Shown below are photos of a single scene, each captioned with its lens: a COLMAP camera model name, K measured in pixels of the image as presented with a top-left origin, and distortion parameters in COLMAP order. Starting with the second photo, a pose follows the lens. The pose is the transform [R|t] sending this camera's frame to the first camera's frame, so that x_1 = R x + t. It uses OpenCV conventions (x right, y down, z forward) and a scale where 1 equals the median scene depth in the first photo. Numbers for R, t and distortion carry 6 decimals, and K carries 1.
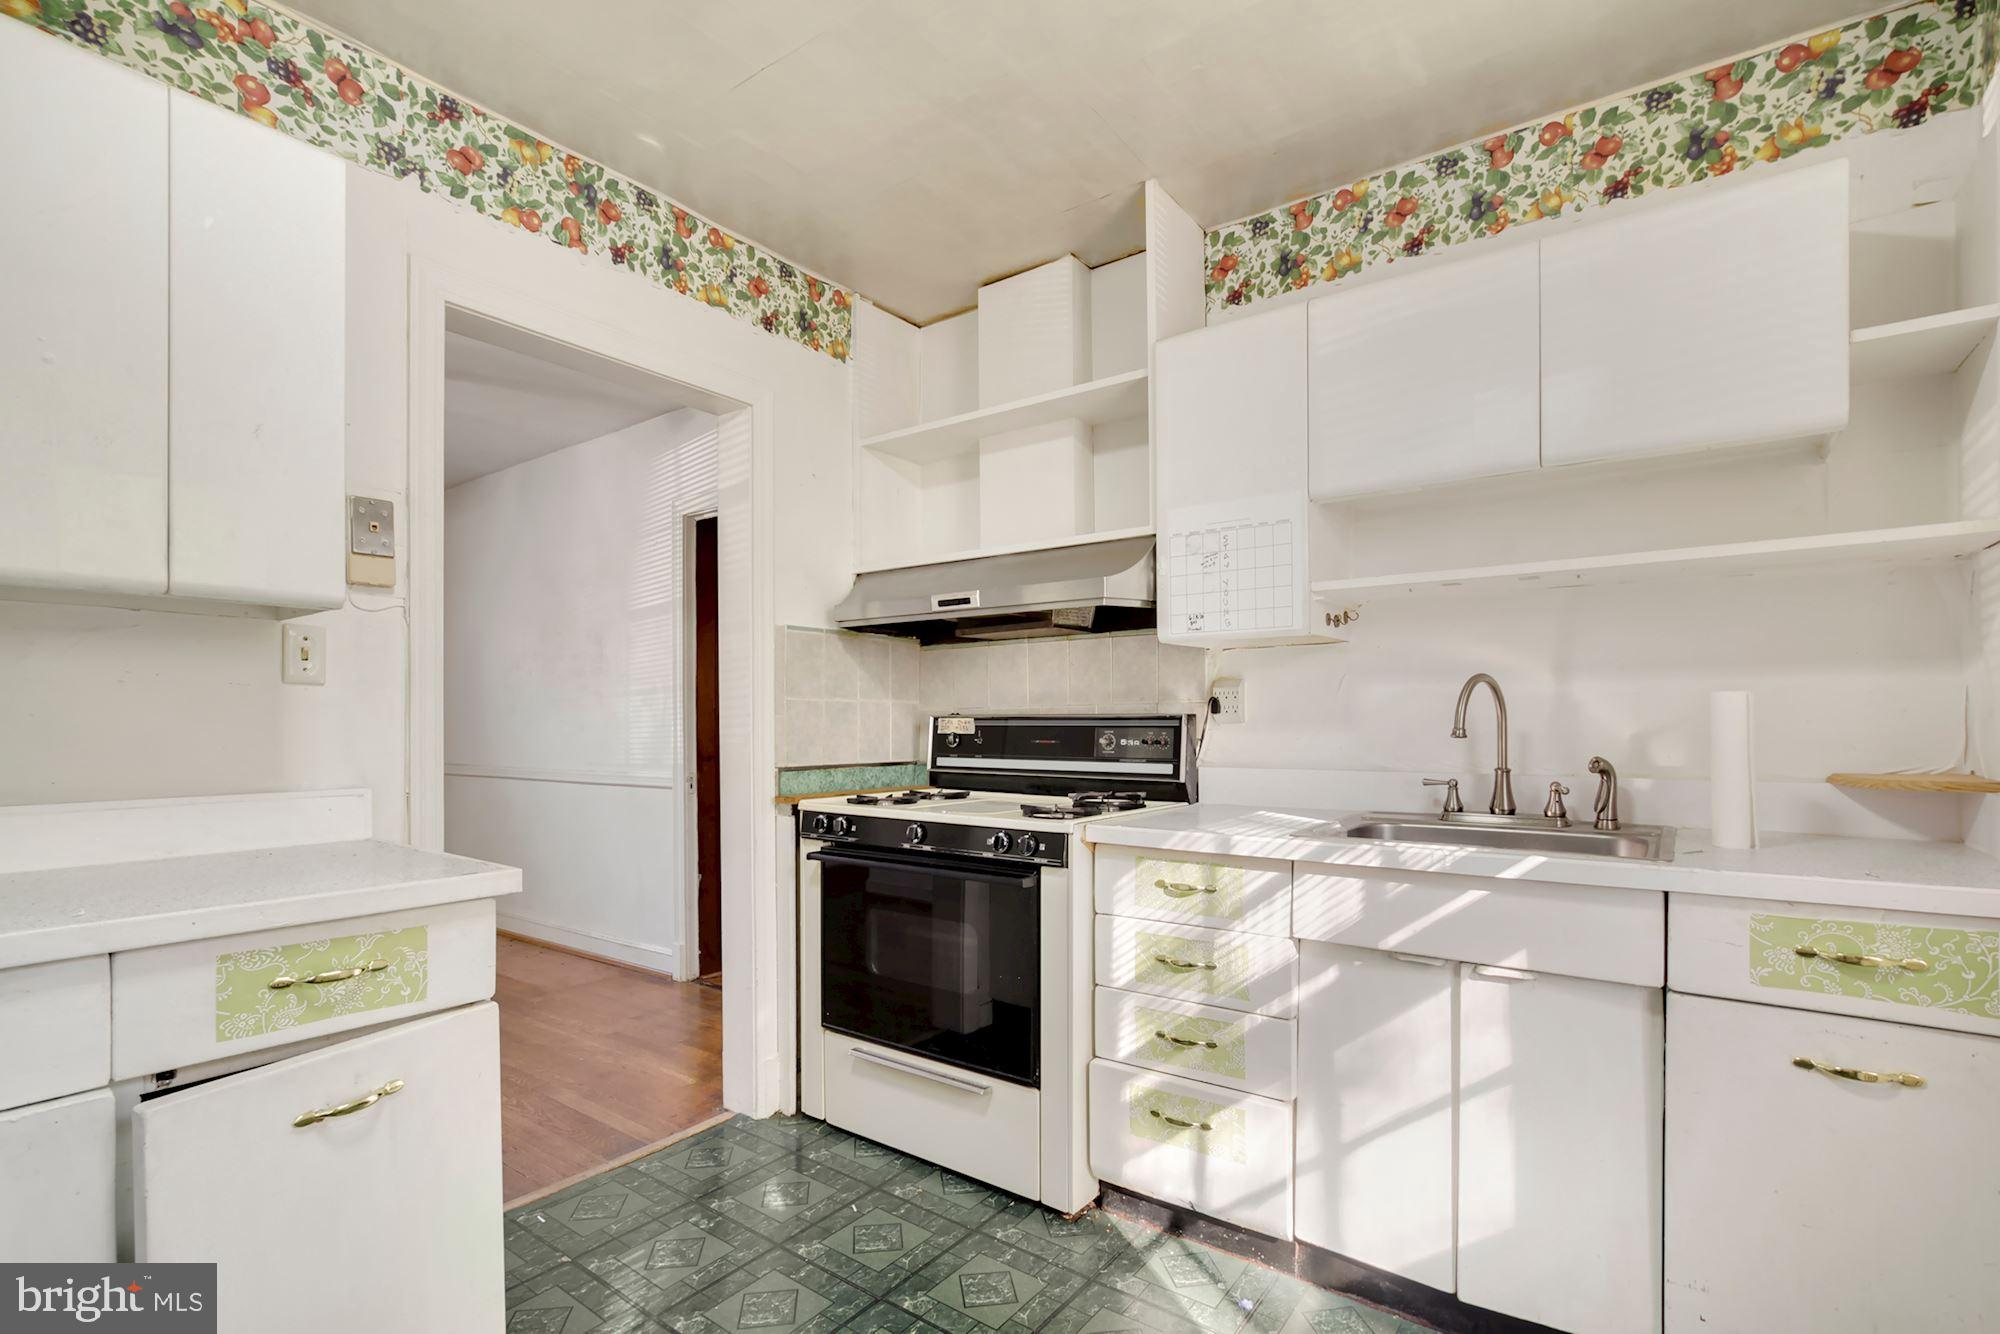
lens RADIAL K [[936.7, 0, 992.3], [0, 936.7, 723.6], [0, 0, 1]] dist [-0.000403, 0.000197]
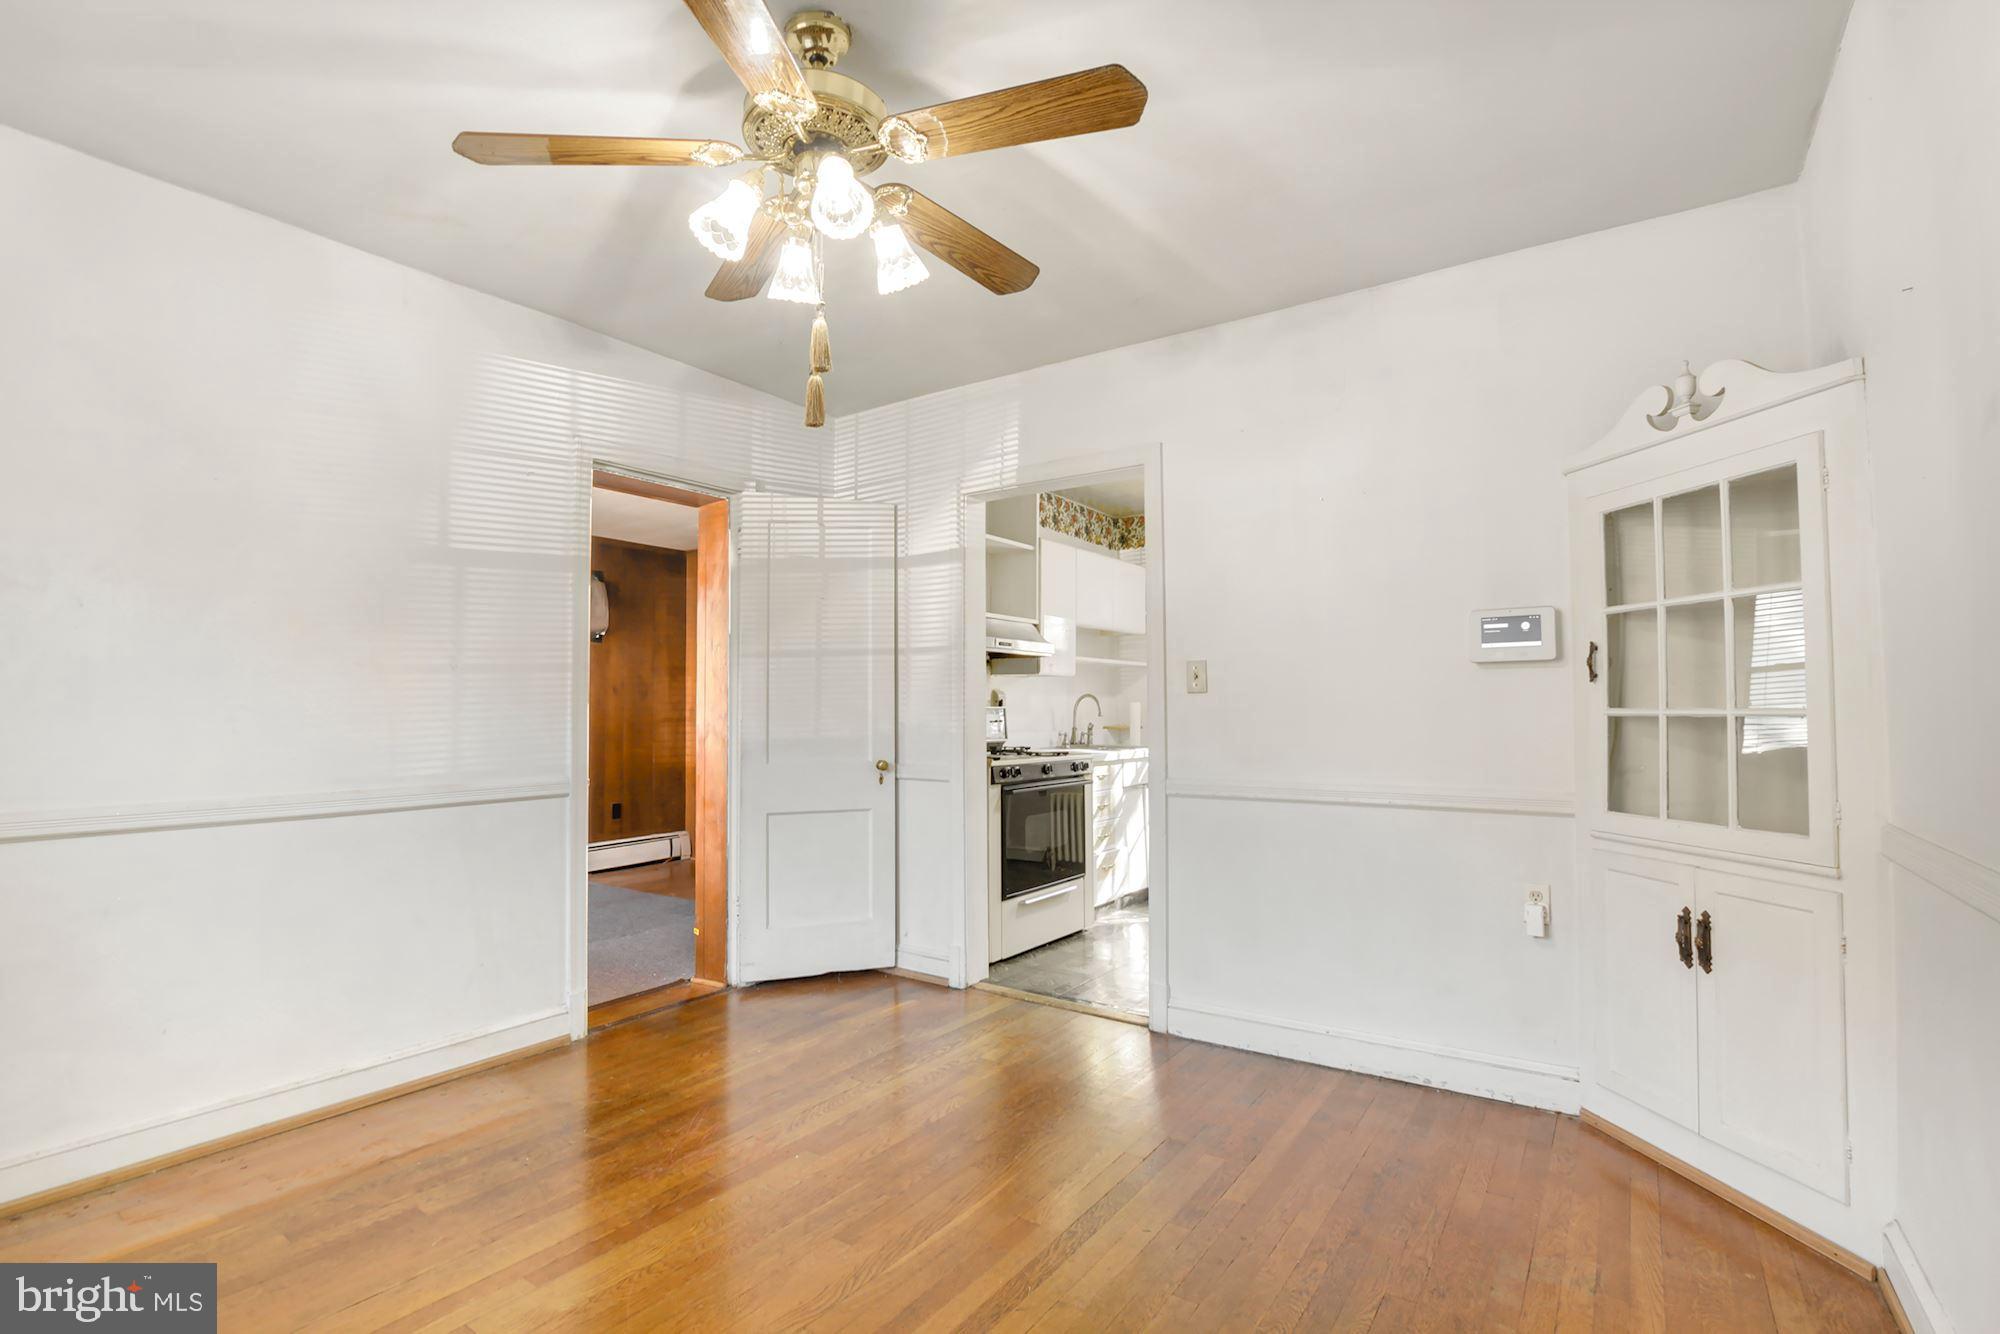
lens RADIAL K [[930.9, 0, 994.8], [0, 930.9, 685.7], [0, 0, 1]] dist [-0.016264, 0.000192]
pose [[-0.029418, 0.033195, 0.999016, -2.440124], [0.007017, 0.999431, -0.033002, 0.011627], [-0.999543, 0.006039, -0.029635, 1.446771]]
